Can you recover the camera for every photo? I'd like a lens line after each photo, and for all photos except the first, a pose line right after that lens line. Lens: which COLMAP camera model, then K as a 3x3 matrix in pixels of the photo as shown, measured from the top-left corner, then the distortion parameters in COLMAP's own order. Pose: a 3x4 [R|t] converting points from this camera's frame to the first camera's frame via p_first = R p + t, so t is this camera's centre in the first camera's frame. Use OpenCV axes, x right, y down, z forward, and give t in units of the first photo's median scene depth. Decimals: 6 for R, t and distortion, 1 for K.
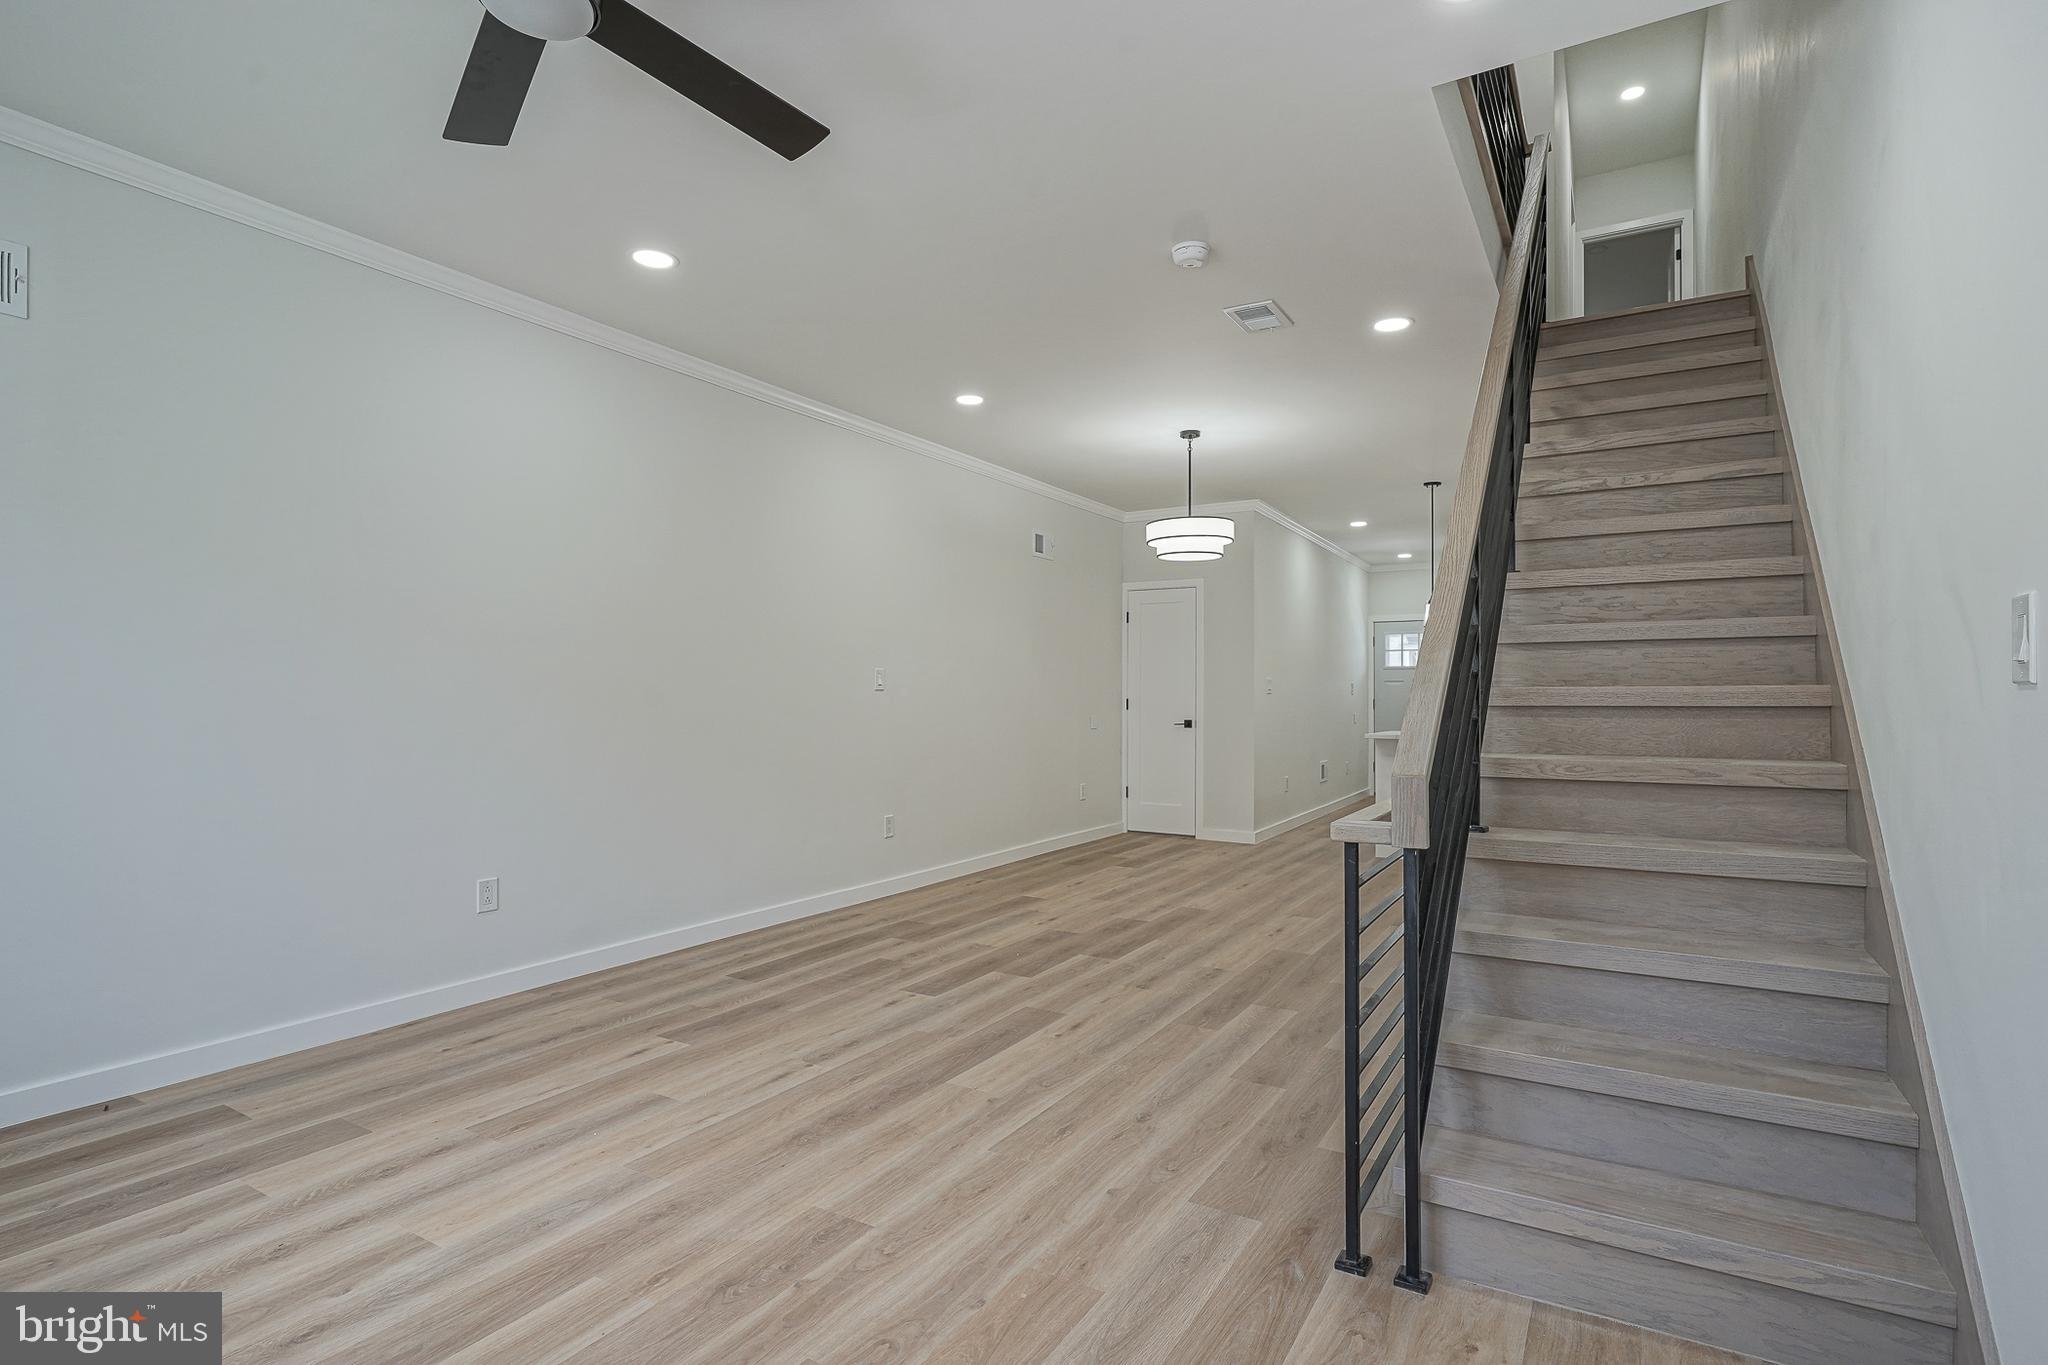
lens RADIAL K [[1027.4, 0, 1005.4], [0, 1027.4, 691.7], [0, 0, 1]] dist [-0.014625, 0.001372]
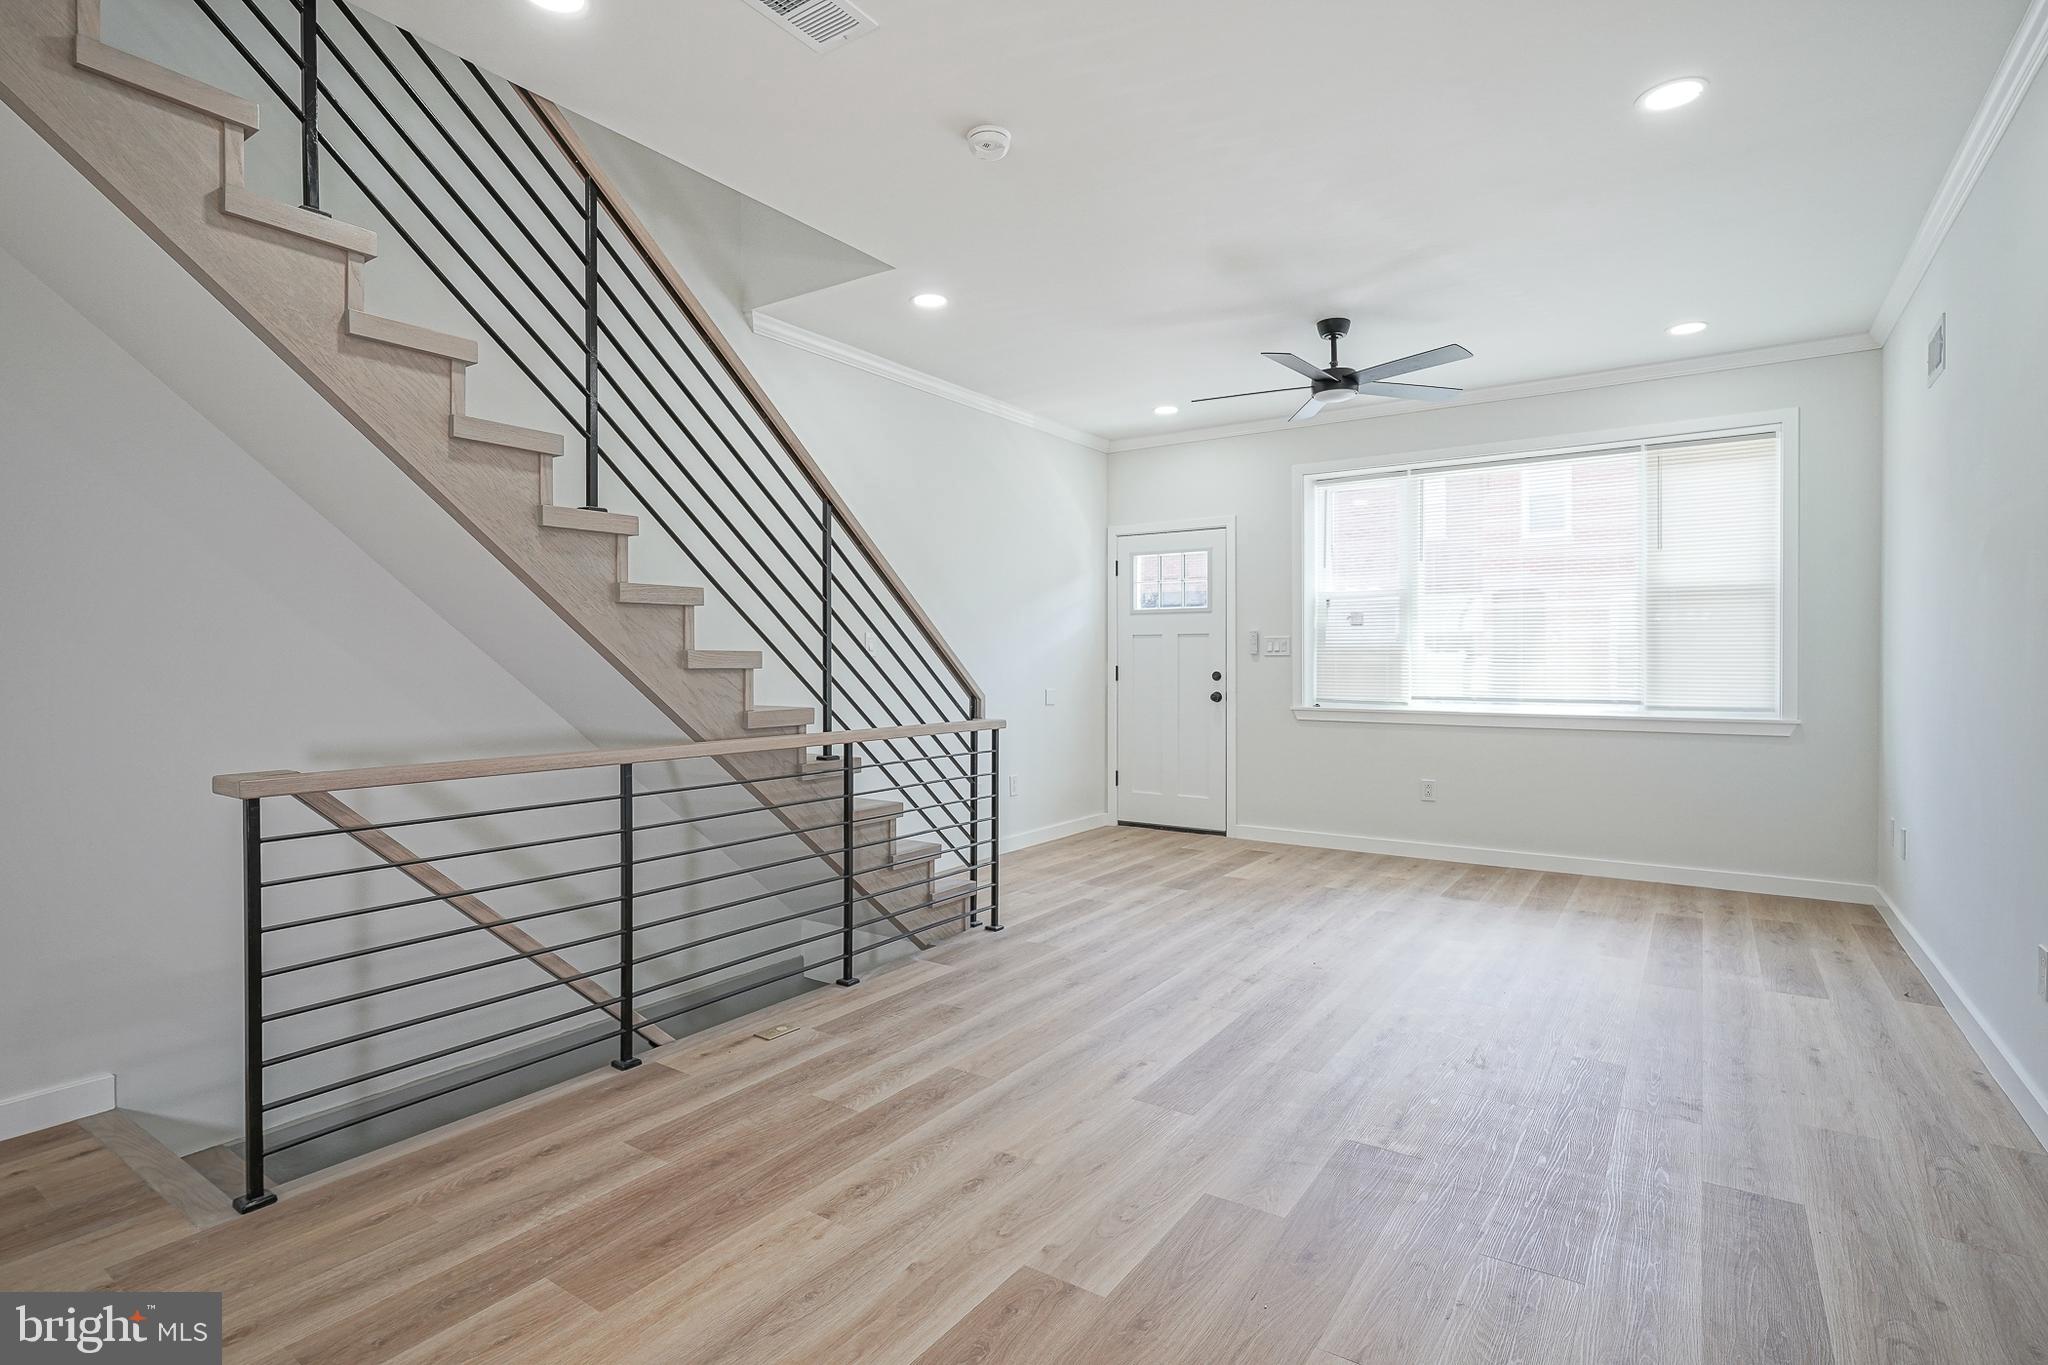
lens RADIAL K [[1017.1, 0, 1015.4], [0, 1017.1, 670.4], [0, 0, 1]] dist [-0.013200, 0.005118]
pose [[-0.998839, -0.004735, 0.047946, 0.109006], [-0.004509, 0.999978, 0.004834, 0.008199], [-0.047968, 0.004612, -0.998838, 1.701151]]
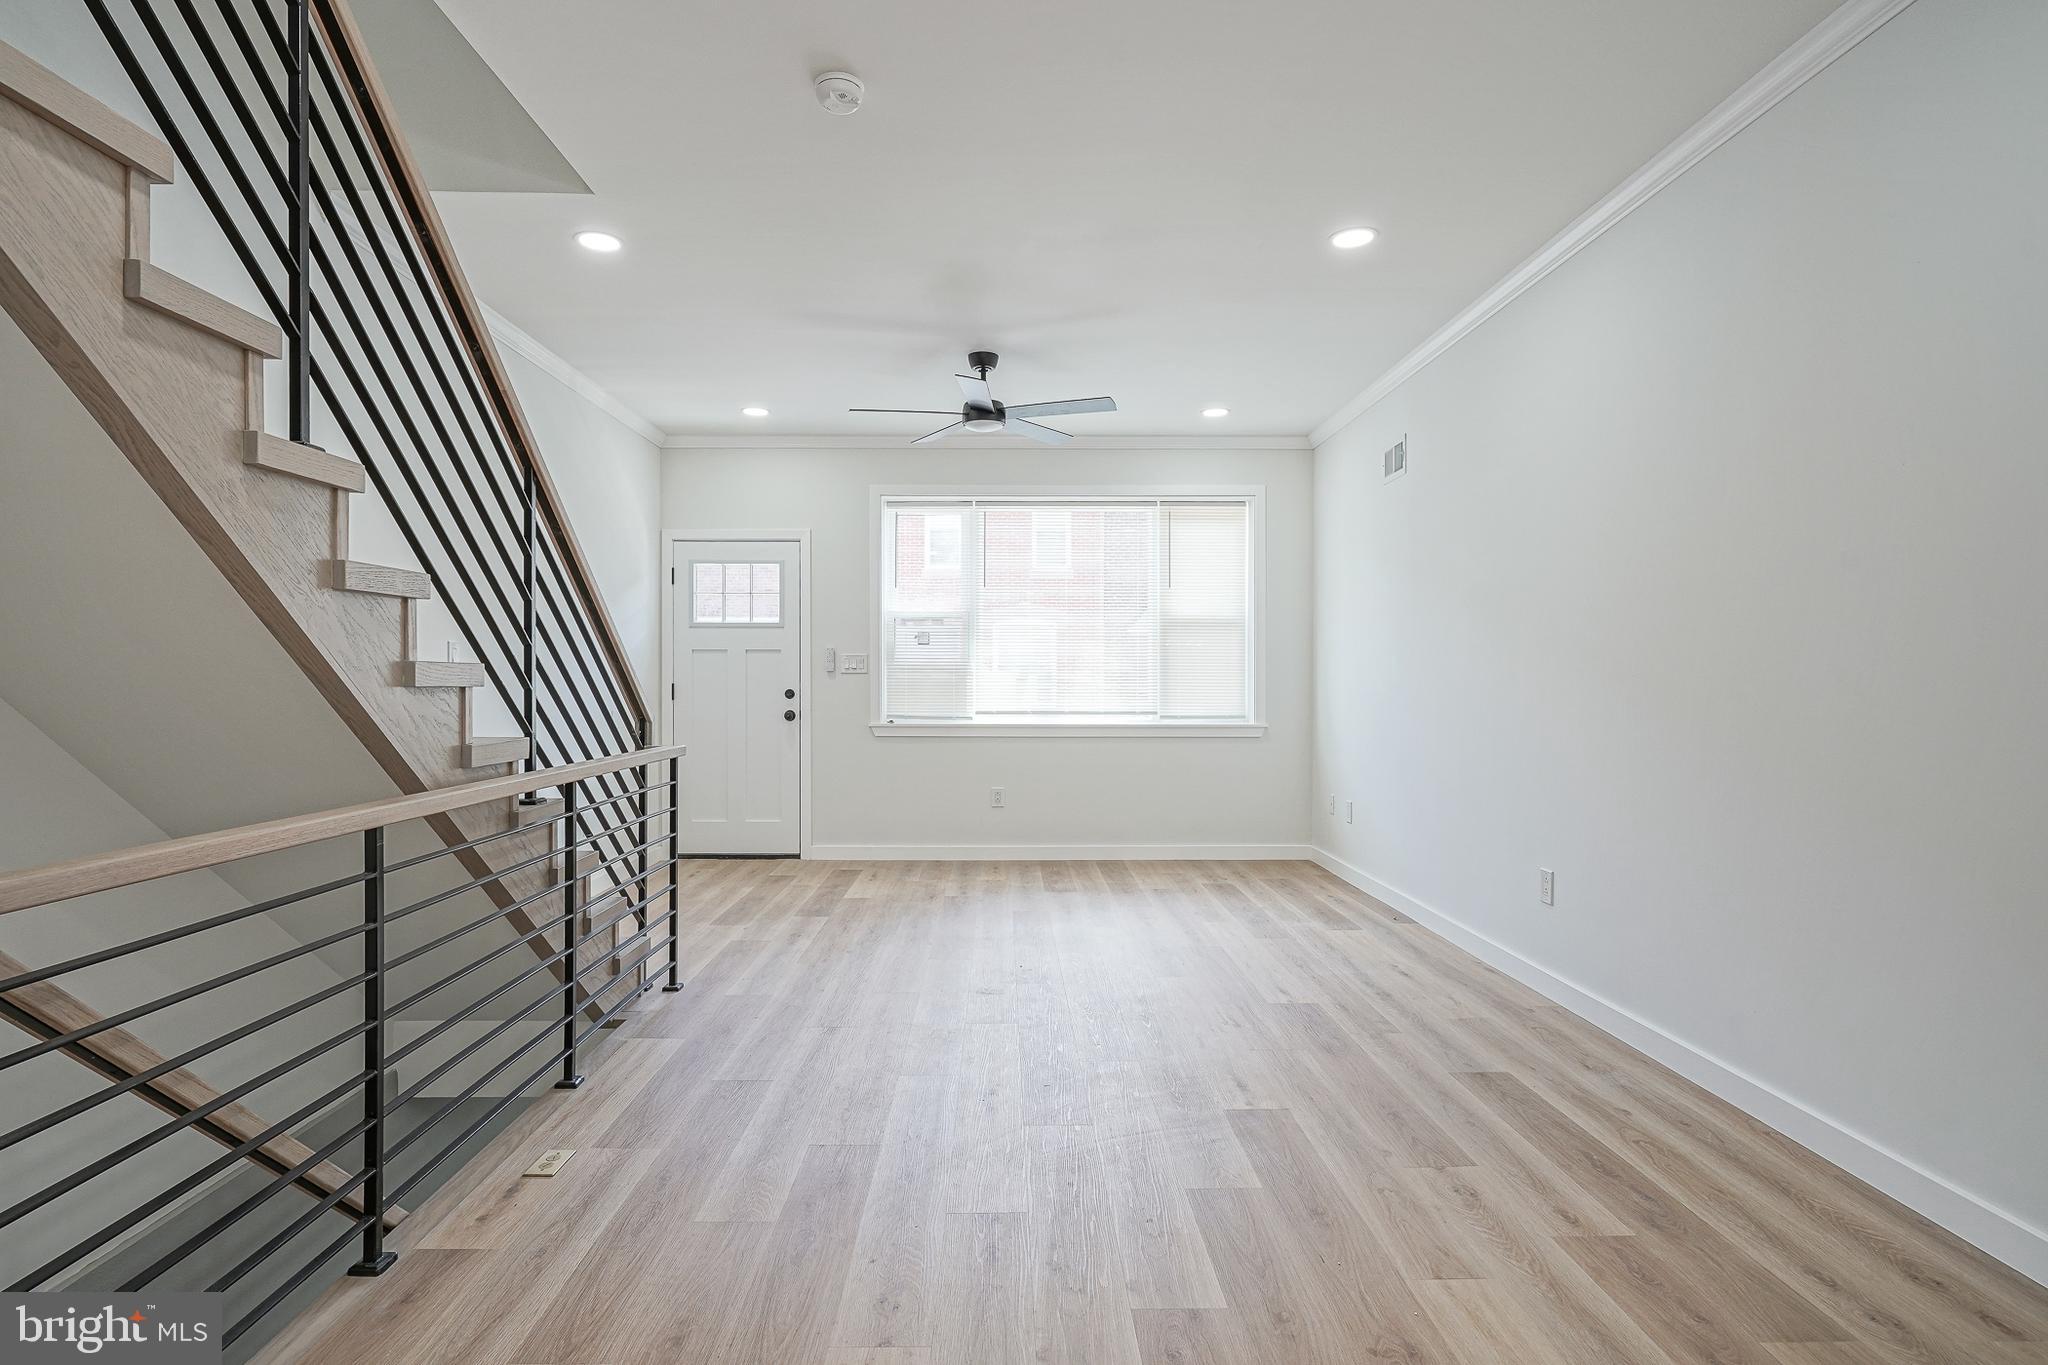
lens RADIAL K [[1017.1, 0, 1028.1], [0, 1017.1, 689.0], [0, 0, 1]] dist [-0.013200, 0.005118]
pose [[-0.839493, -0.000585, -0.543370, 0.435638], [-0.002807, 0.999991, 0.003261, 0.010027], [0.543363, 0.004263, -0.839487, 1.572469]]
